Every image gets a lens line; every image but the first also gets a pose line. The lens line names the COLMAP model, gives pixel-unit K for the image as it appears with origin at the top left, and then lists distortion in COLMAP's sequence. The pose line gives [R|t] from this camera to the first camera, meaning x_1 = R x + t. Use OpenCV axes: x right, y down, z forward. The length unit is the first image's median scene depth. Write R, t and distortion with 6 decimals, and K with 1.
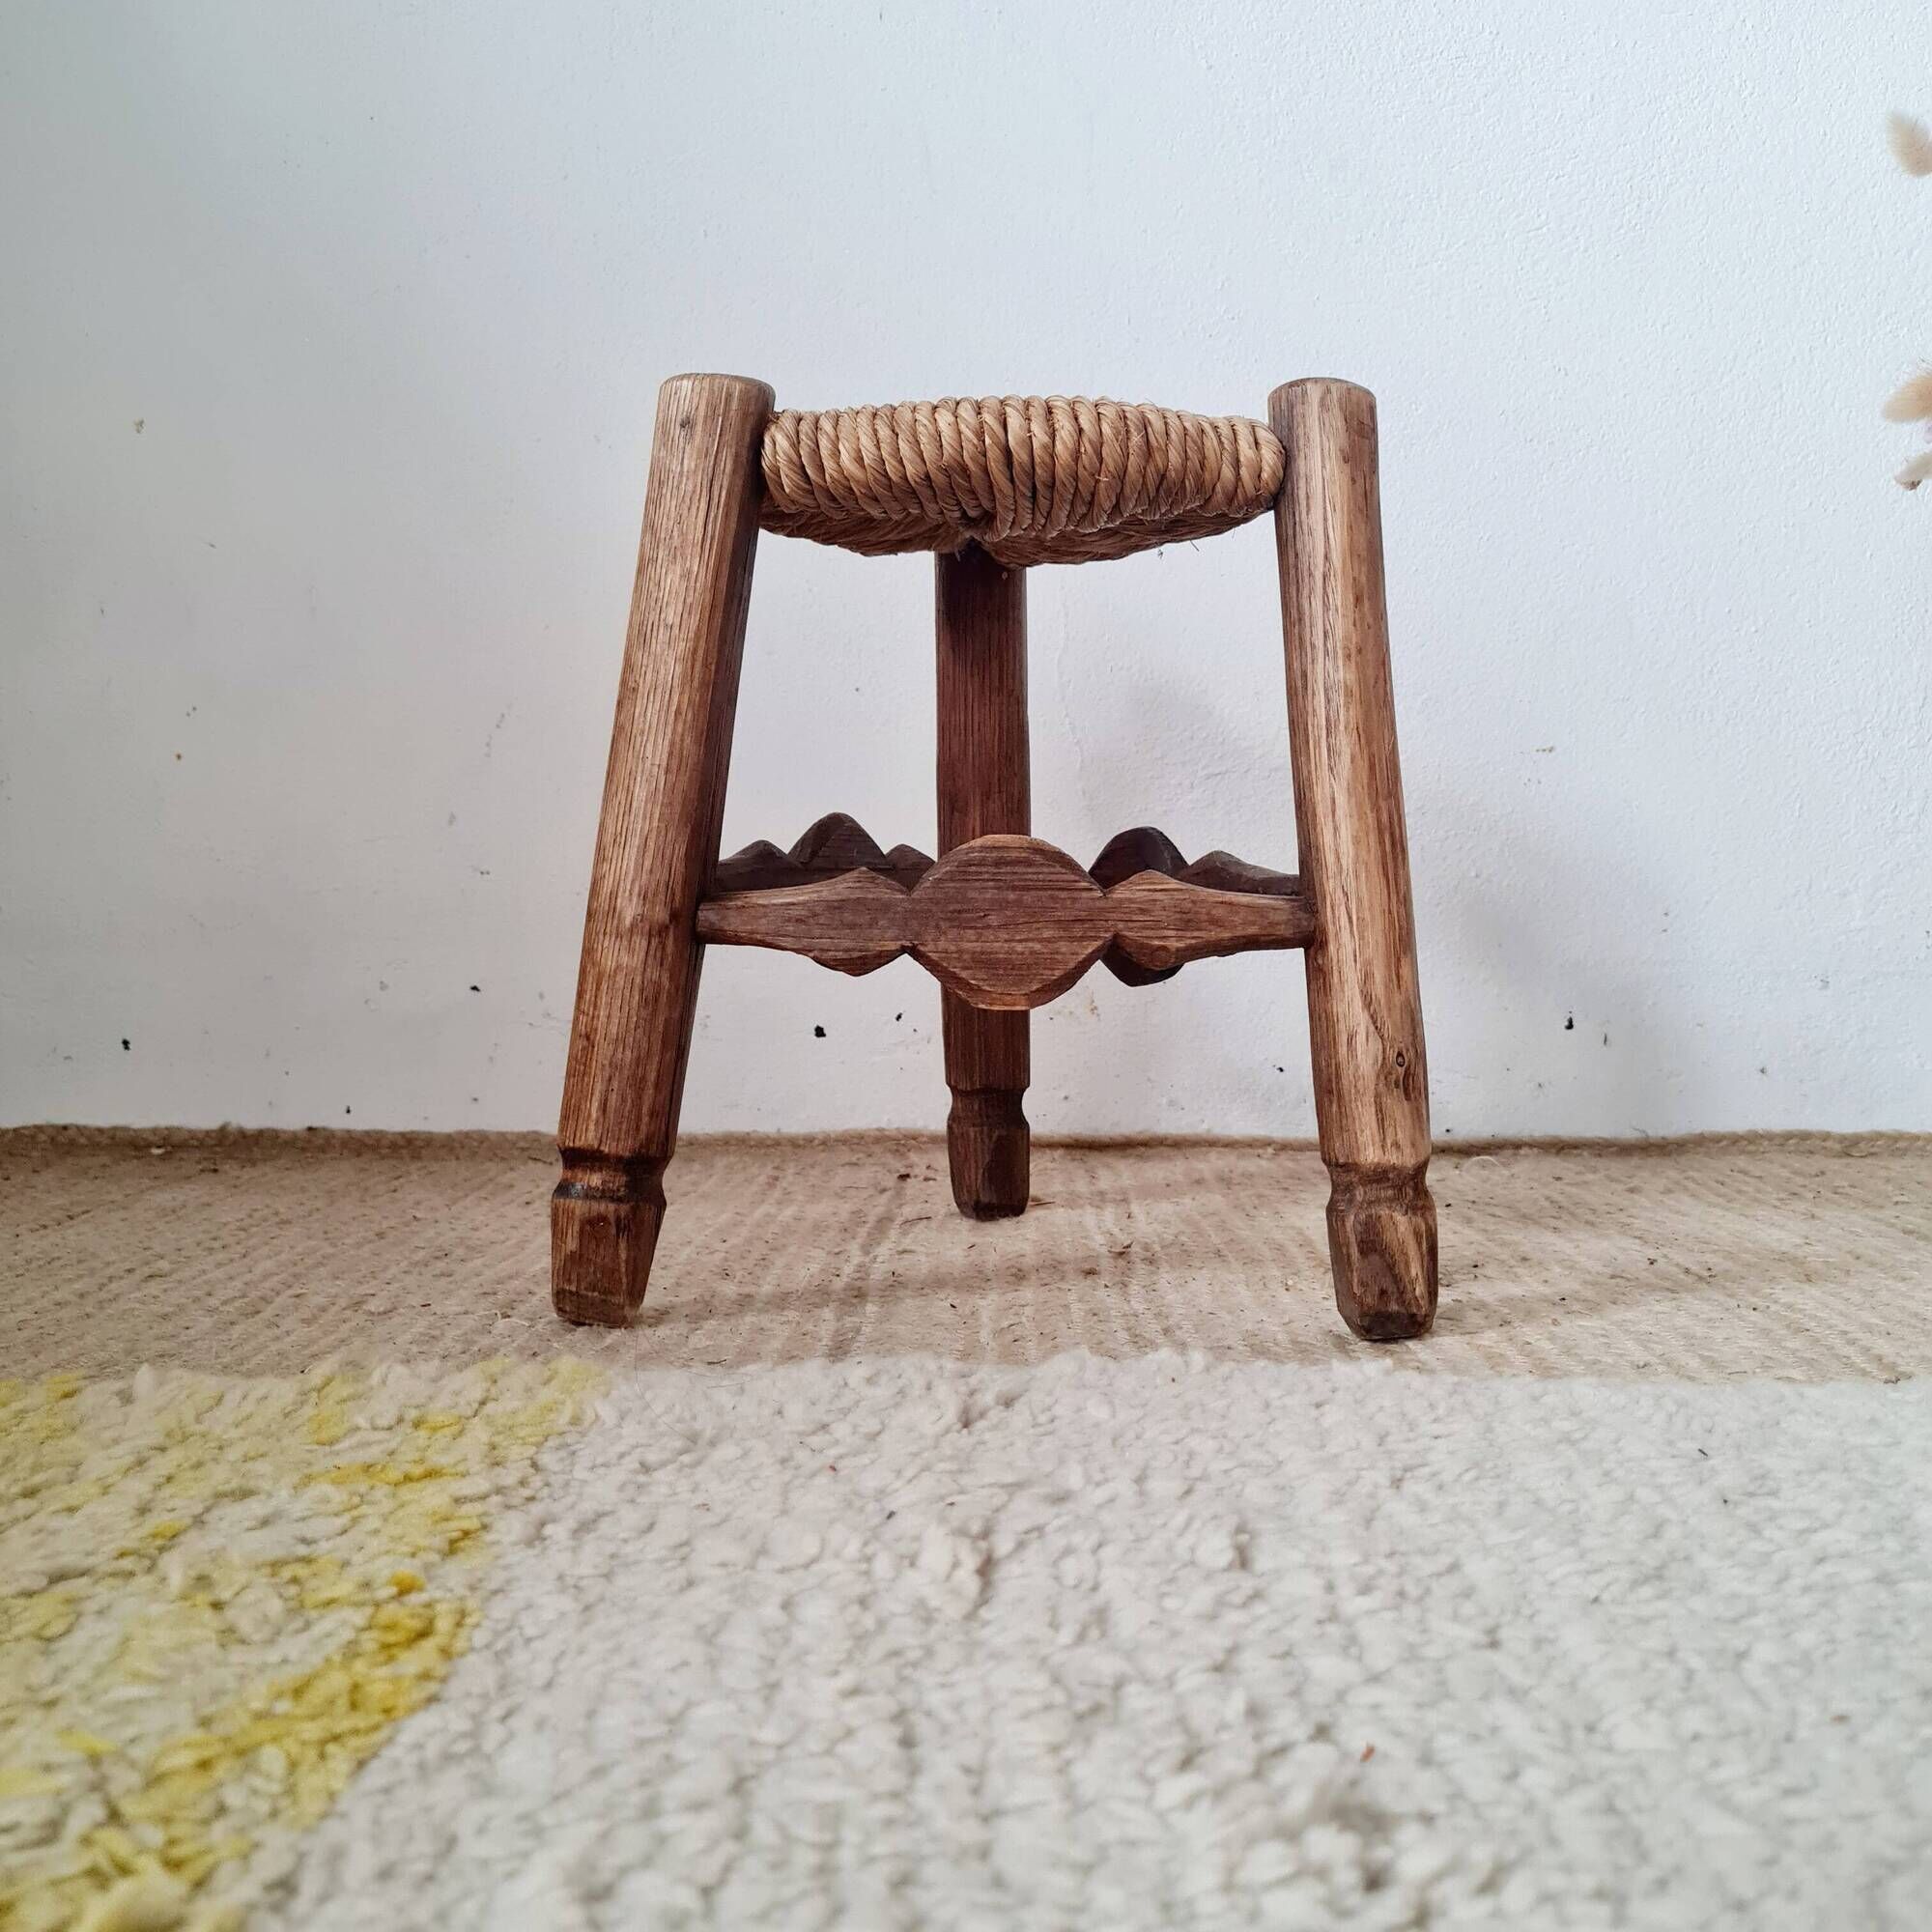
lens RADIAL K [[2038.0, 0, 967.2], [0, 2038.0, 959.5], [0, 0, 1]] dist [0.015093, 0.000000]
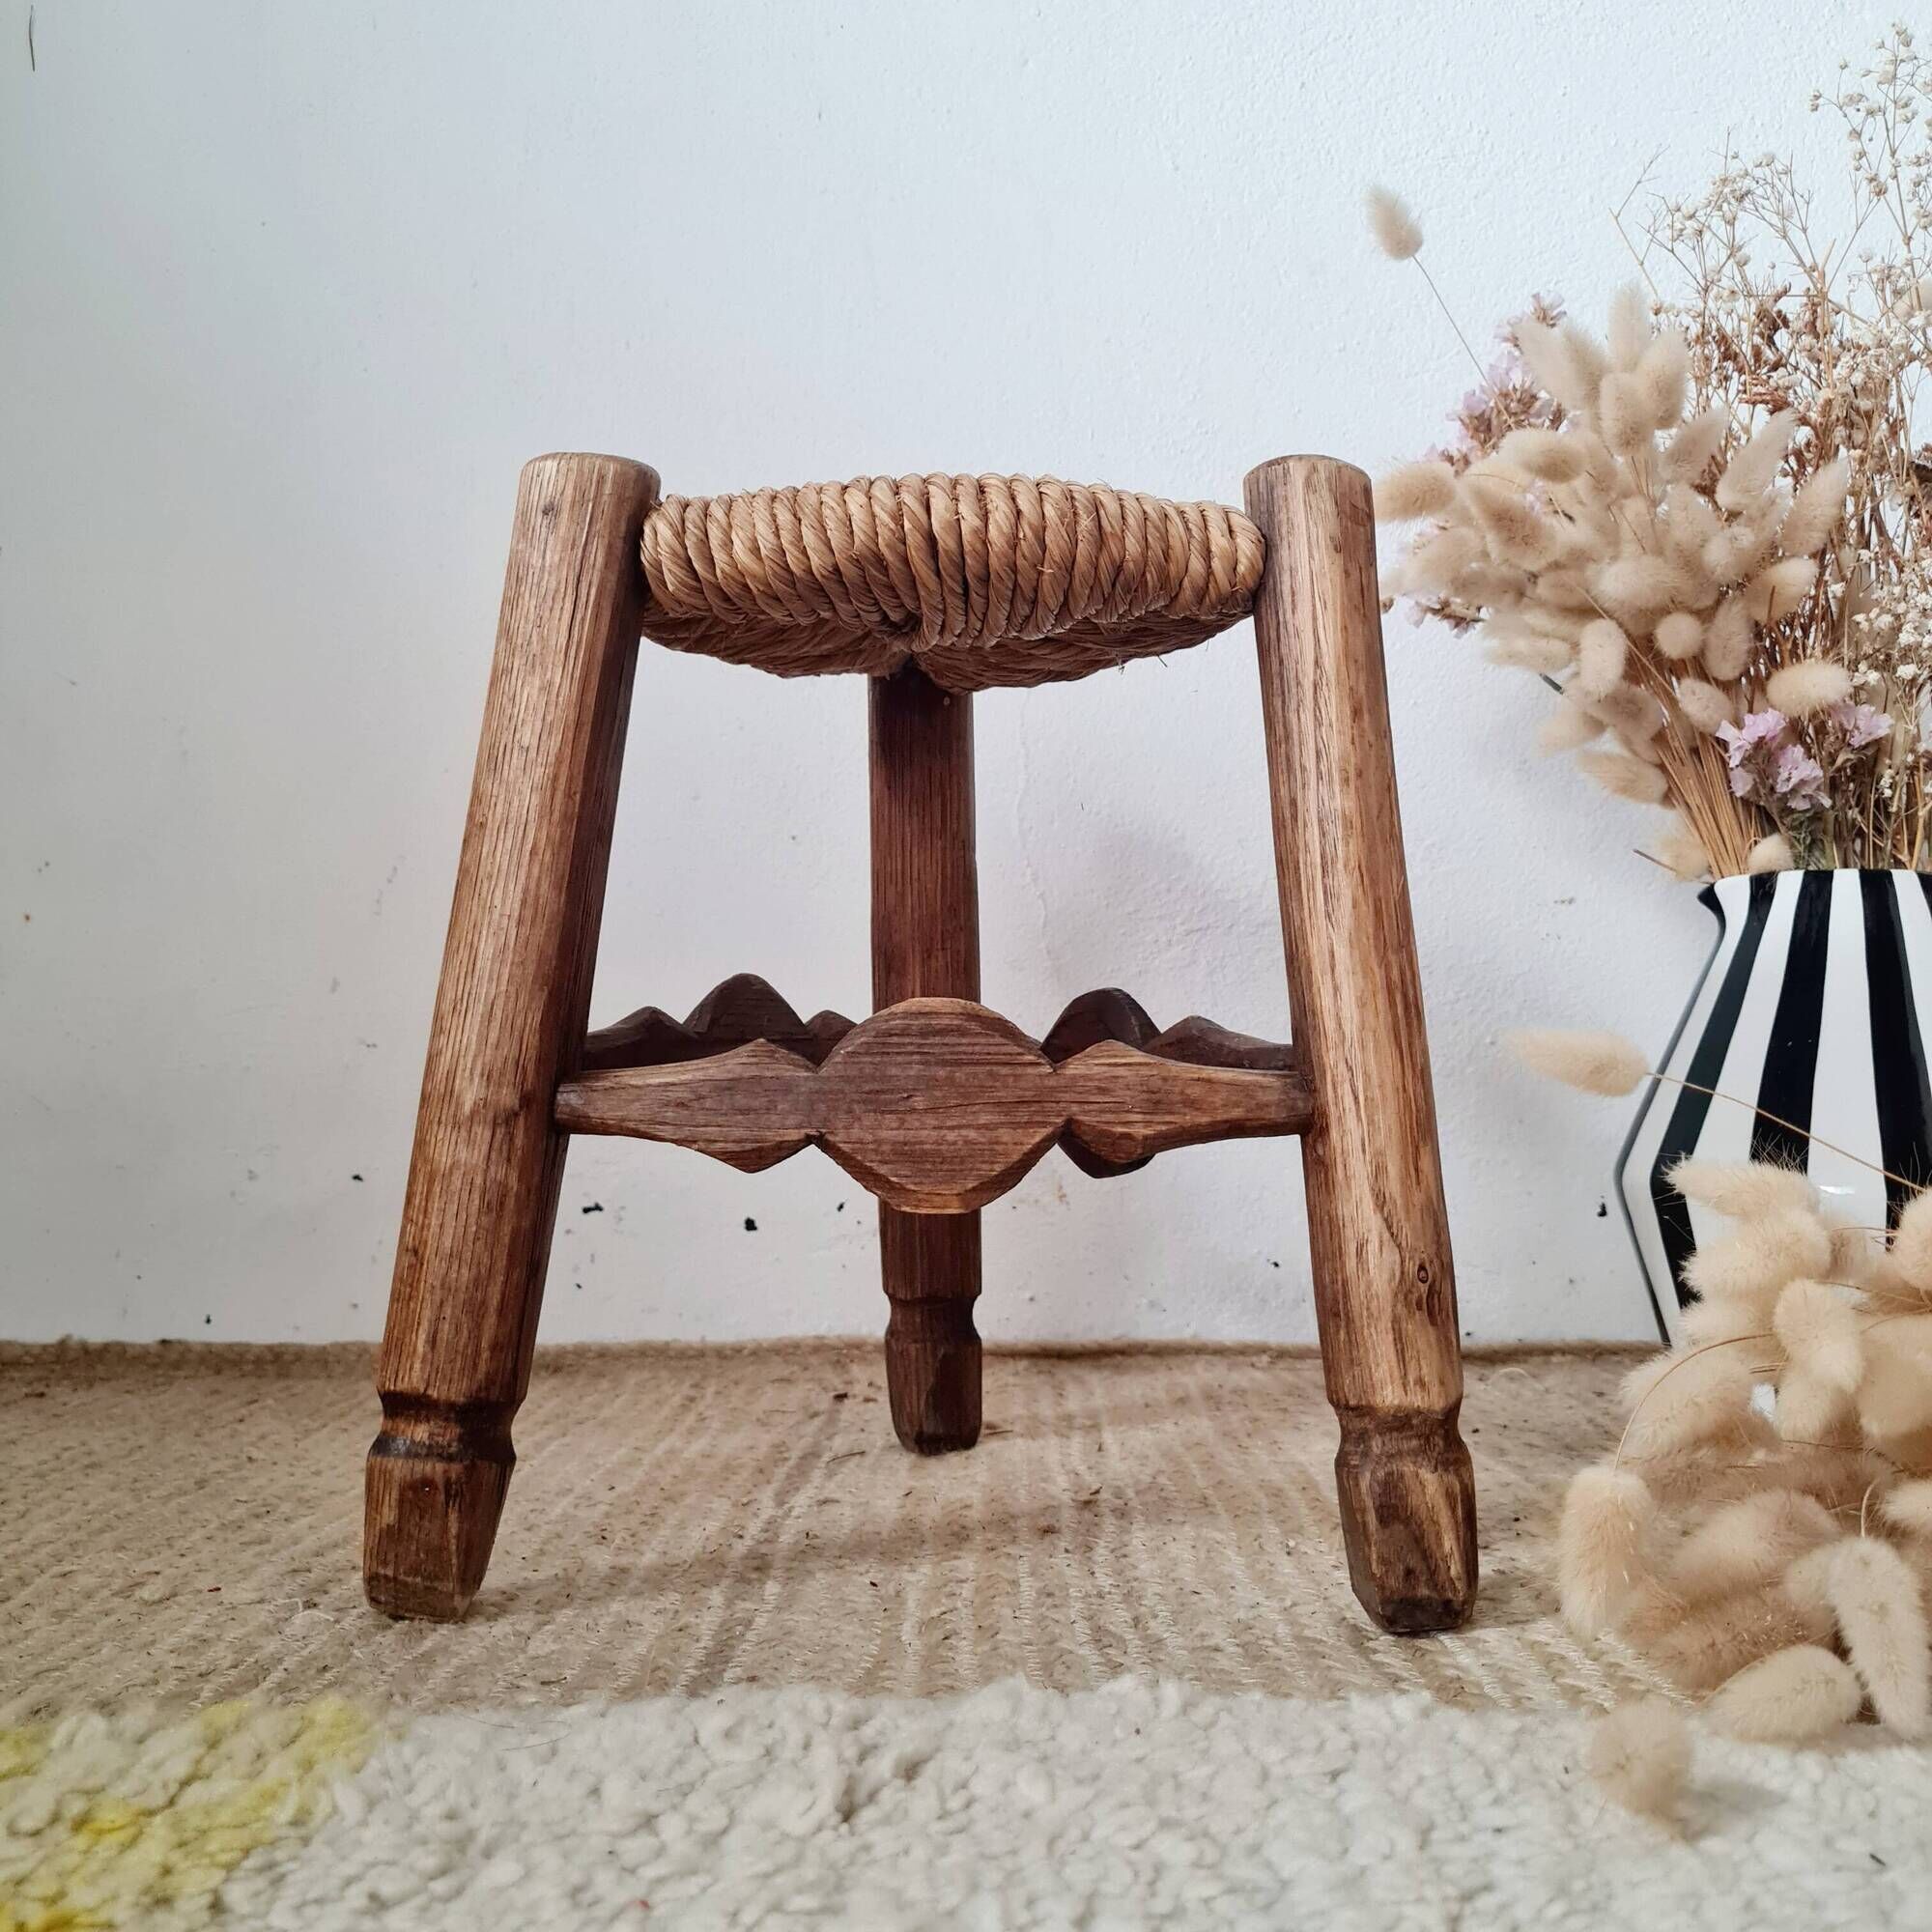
lens RADIAL K [[2038.0, 0, 970.1], [0, 2038.0, 933.9], [0, 0, 1]] dist [0.015093, 0.000000]
pose [[0.999971, -0.005616, 0.005204, 0.029639], [0.006079, 0.995587, -0.093643, -0.010152], [-0.004655, 0.093672, 0.995592, 0.182827]]
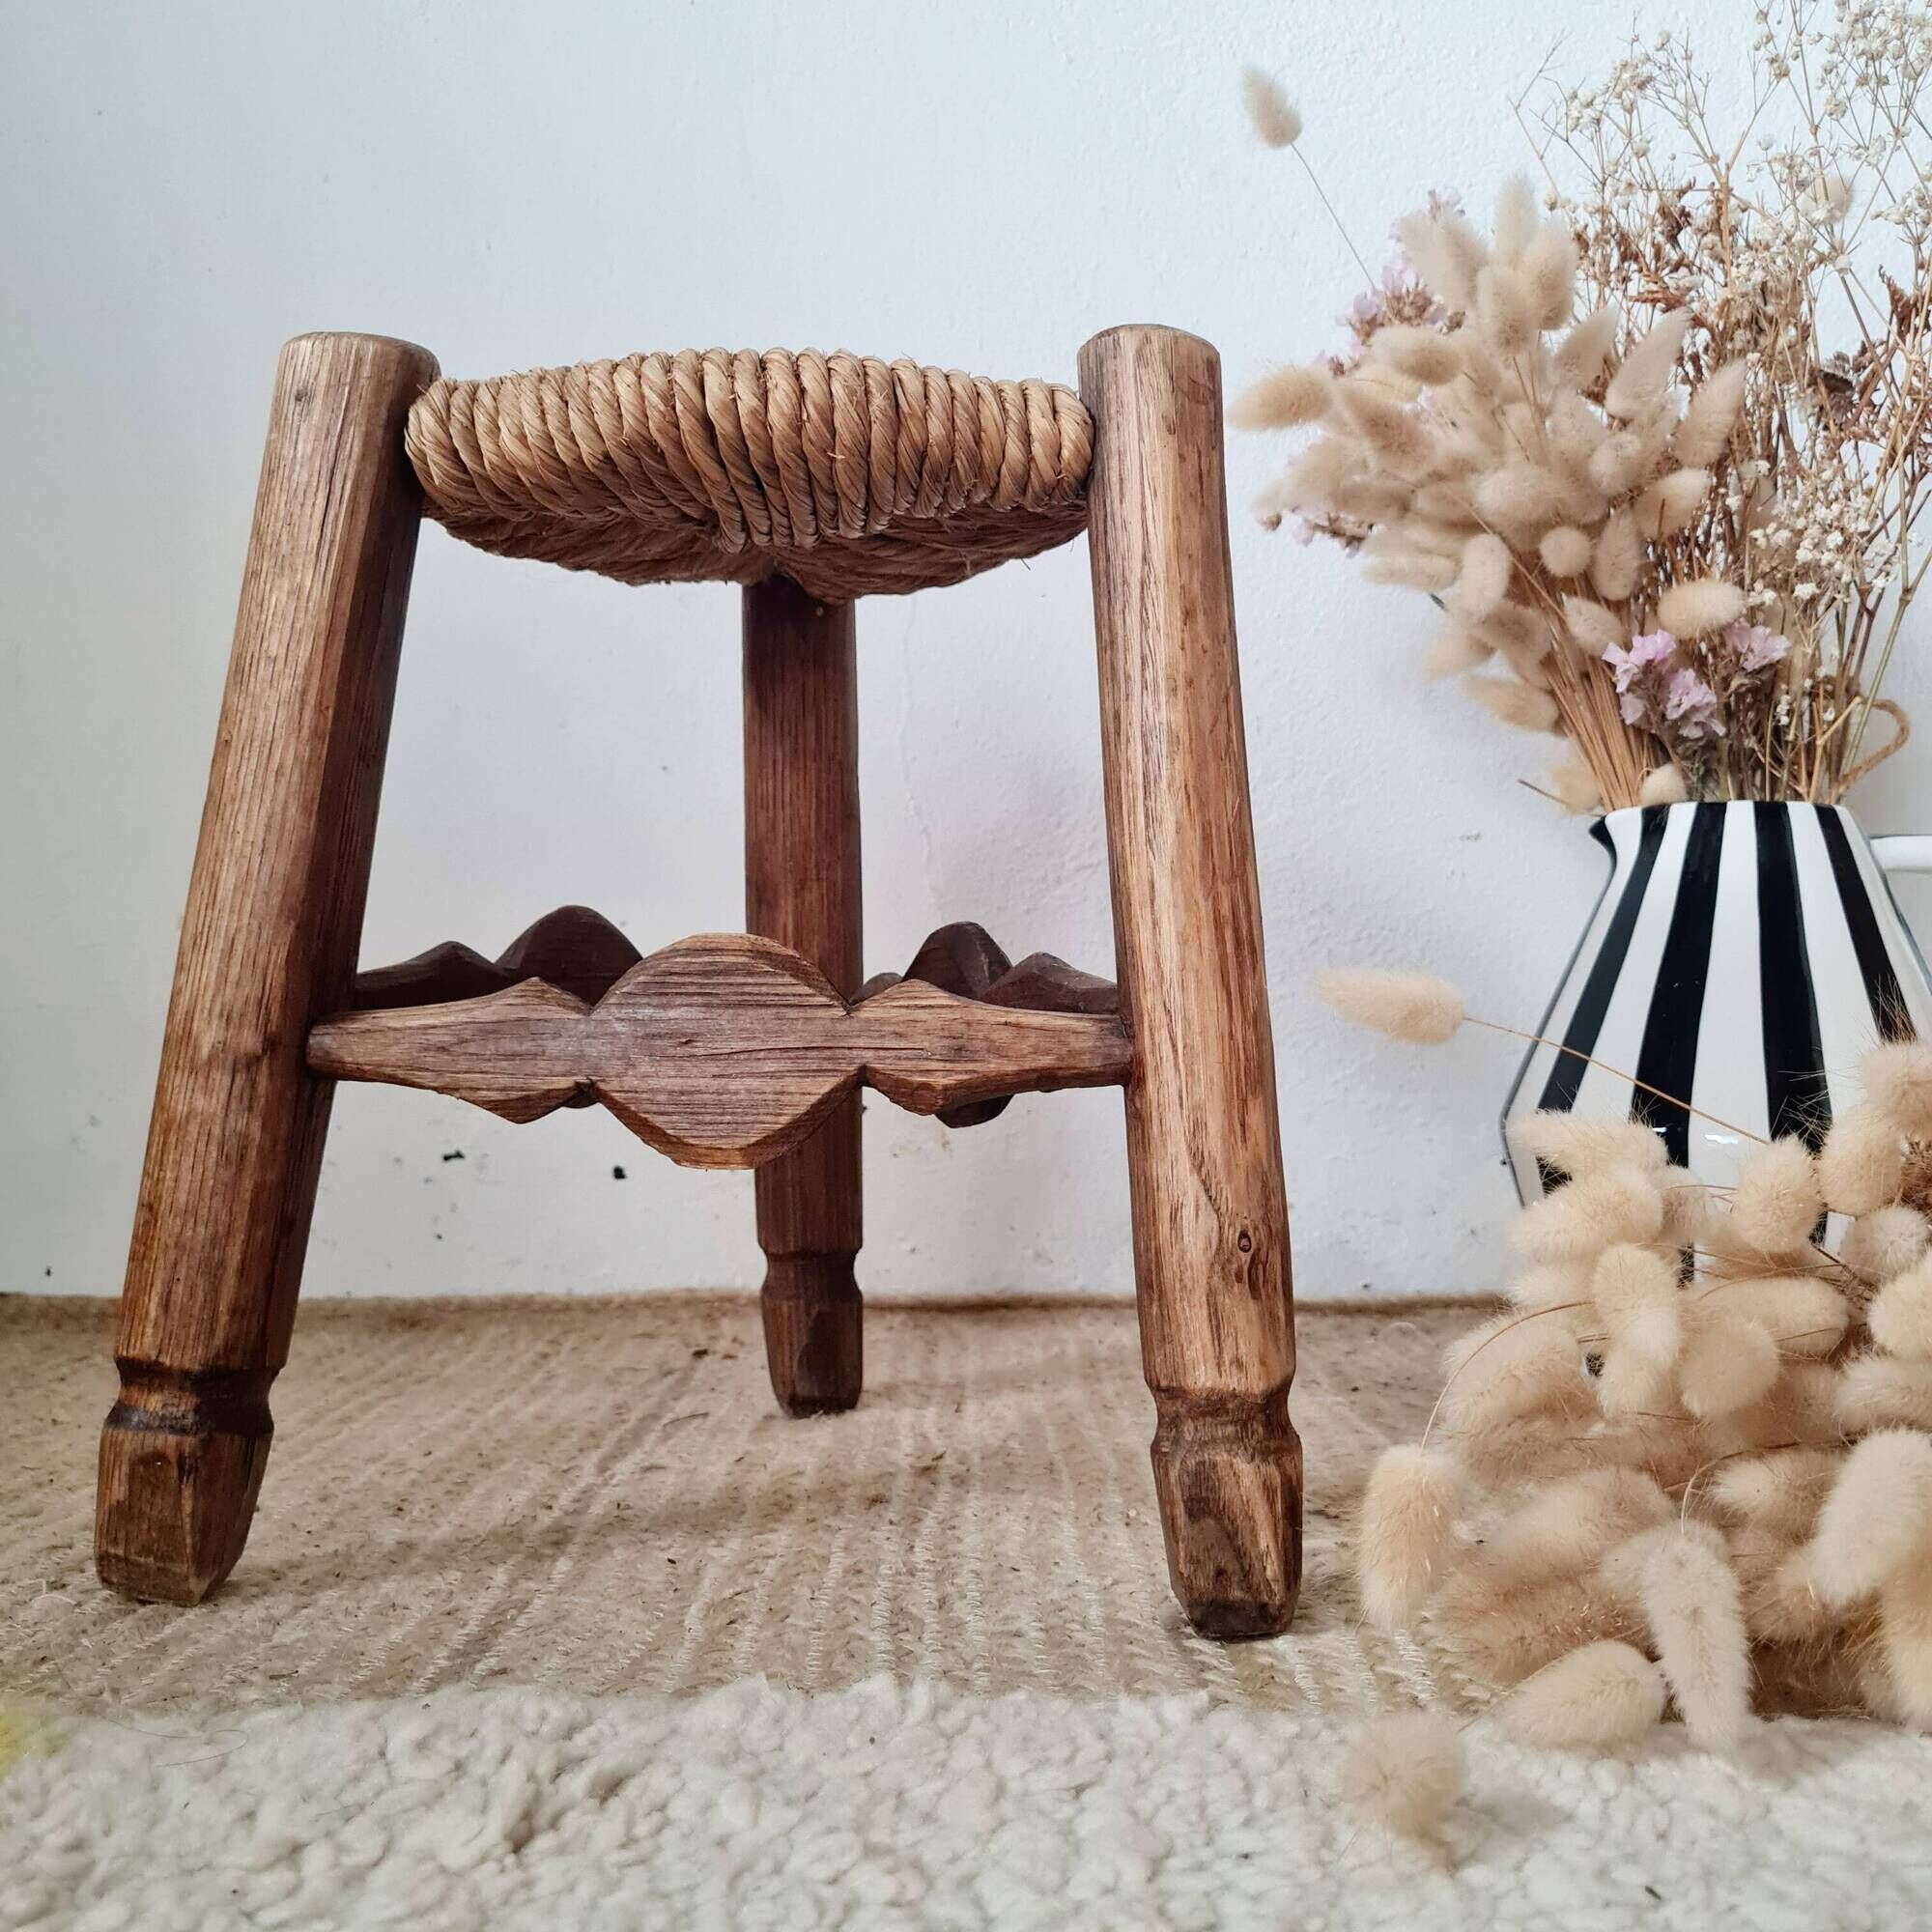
lens RADIAL K [[2038.0, 0, 975.4], [0, 2038.0, 934.5], [0, 0, 1]] dist [0.015093, 0.000000]
pose [[0.998886, -0.004036, -0.047022, 0.148913], [0.001228, 0.998222, -0.059588, -0.016369], [0.047179, 0.059463, 0.997115, 0.264795]]
